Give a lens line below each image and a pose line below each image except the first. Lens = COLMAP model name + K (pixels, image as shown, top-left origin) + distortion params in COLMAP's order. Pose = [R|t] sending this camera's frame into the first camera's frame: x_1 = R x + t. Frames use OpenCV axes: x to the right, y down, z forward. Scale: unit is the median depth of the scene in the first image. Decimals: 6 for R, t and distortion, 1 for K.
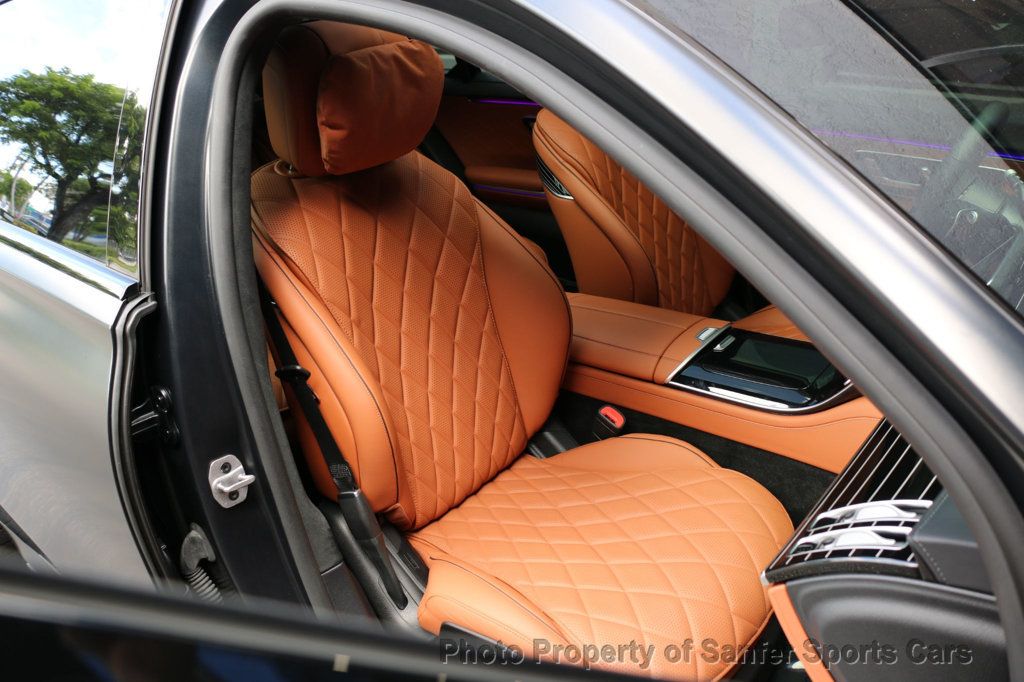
lens RADIAL K [[818.4, 0, 512.0], [0, 818.4, 341.0], [0, 0, 1]] dist [-0.150958, 0.001921]
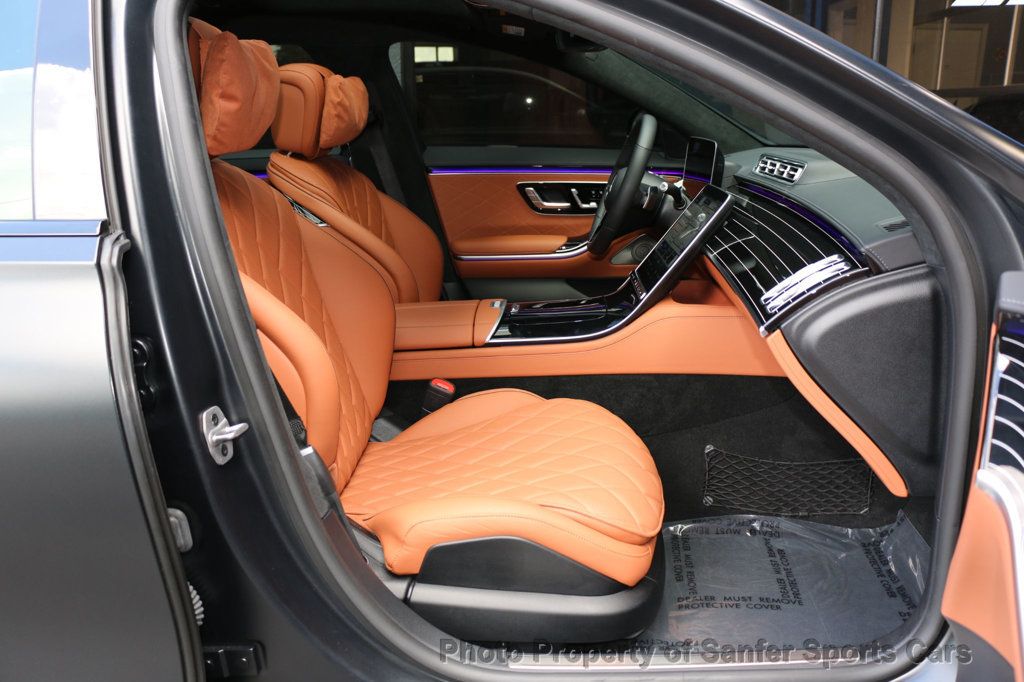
lens RADIAL K [[818.4, 0, 512.0], [0, 818.4, 341.0], [0, 0, 1]] dist [-0.150958, 0.001921]
pose [[0.814947, -0.132347, 0.564221, -0.536439], [0.236669, 0.964694, -0.115555, 0.236738], [-0.529007, 0.227705, 0.817497, 0.044939]]
